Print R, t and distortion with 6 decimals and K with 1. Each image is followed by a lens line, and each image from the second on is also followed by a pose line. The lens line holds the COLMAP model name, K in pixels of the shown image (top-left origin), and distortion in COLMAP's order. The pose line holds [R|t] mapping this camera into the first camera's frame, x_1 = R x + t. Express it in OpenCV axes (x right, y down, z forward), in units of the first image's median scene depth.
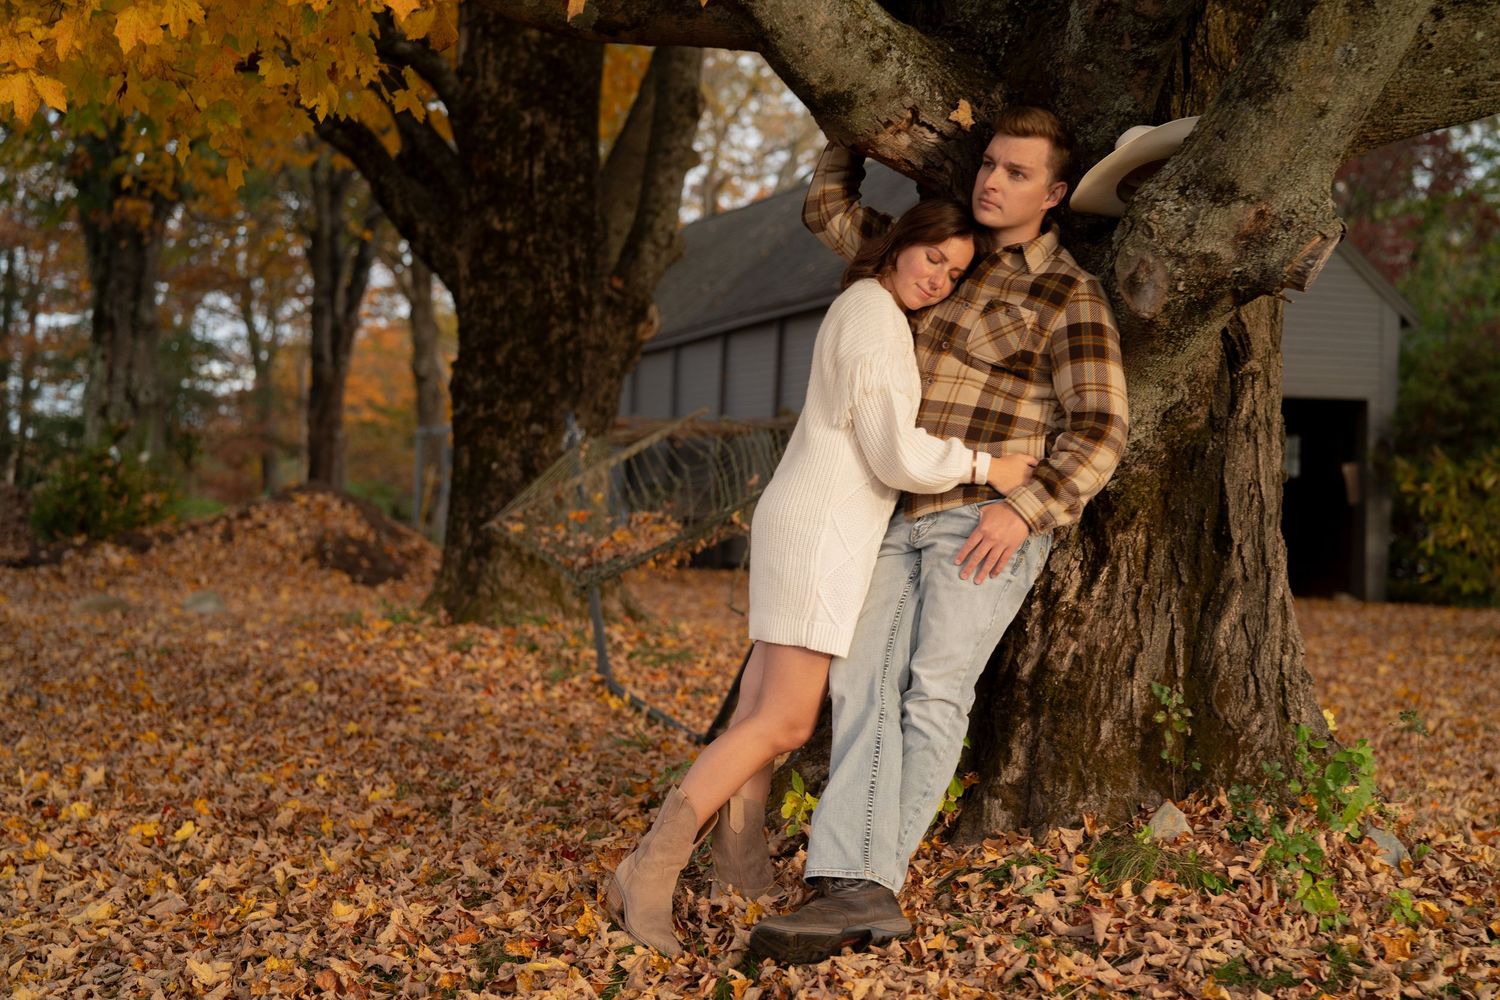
lens RADIAL K [[2142.6, 0, 750.0], [0, 2142.6, 500.0], [0, 0, 1]] dist [0.415549, -2.015897]
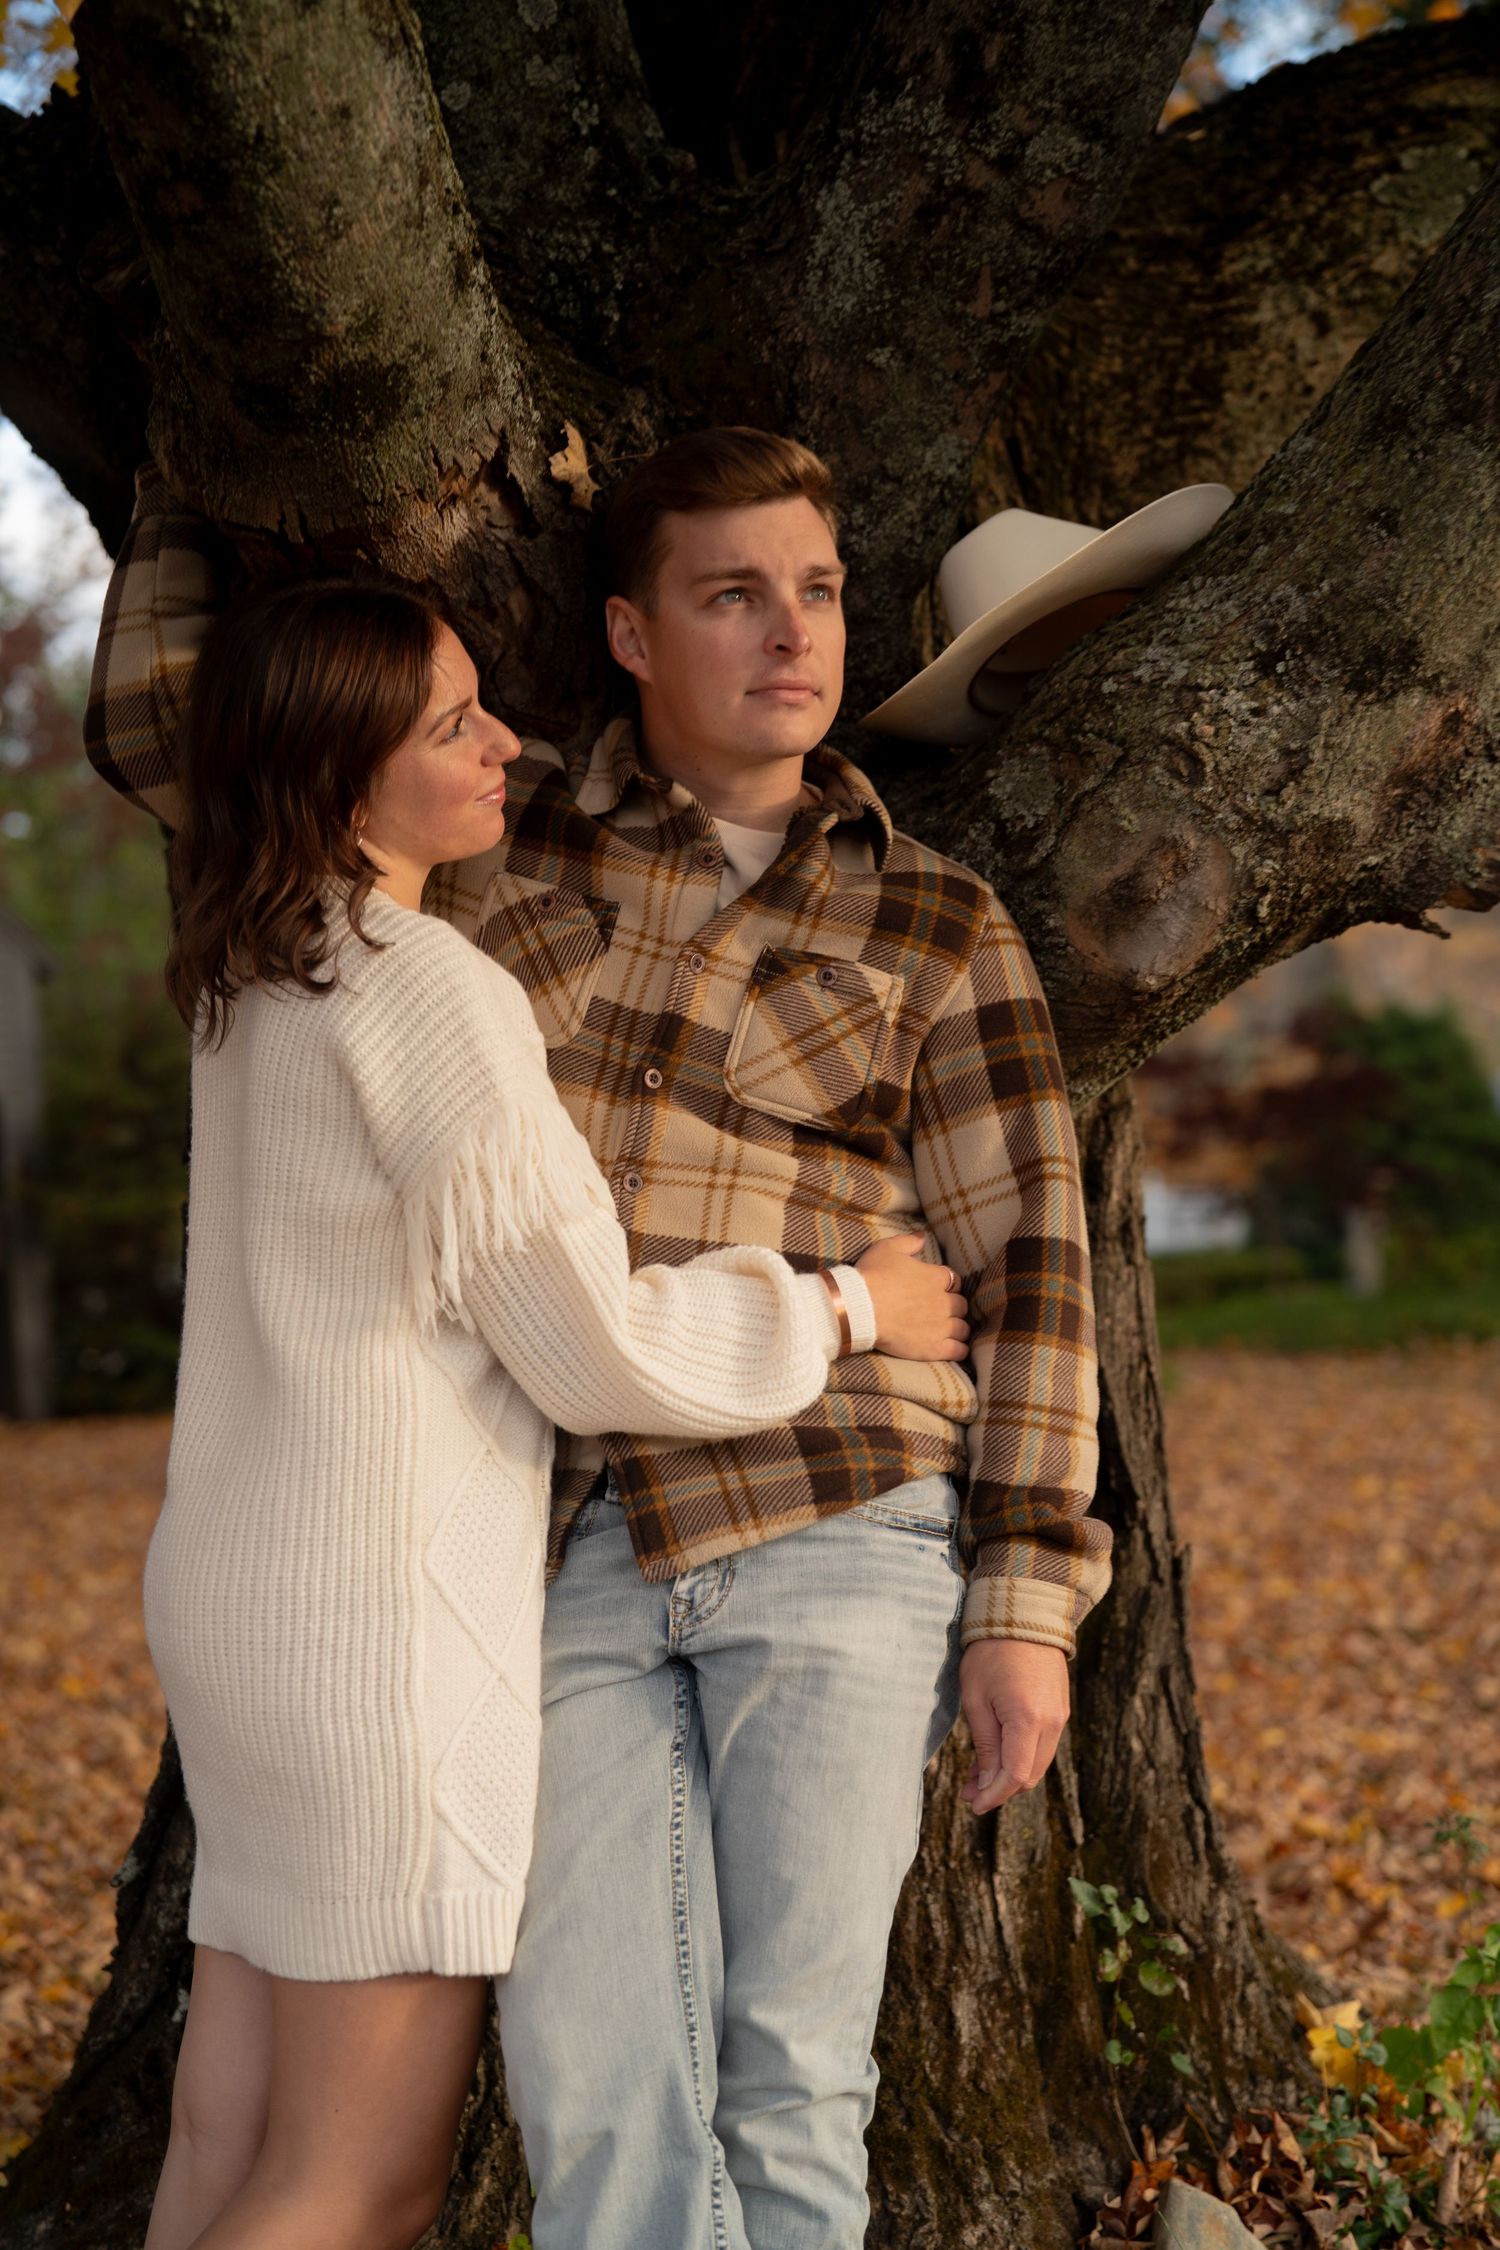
lens RADIAL K [[3213.9, 0, 750.0], [0, 3213.9, 1125.0], [0, 0, 1]] dist [0.415549, -2.015897]
pose [[0.843646, -0.061832, 0.533327, -0.192717], [0.078216, 0.996903, -0.008149, -0.059404], [-0.531172, 0.048589, 0.845870, 0.538550]]
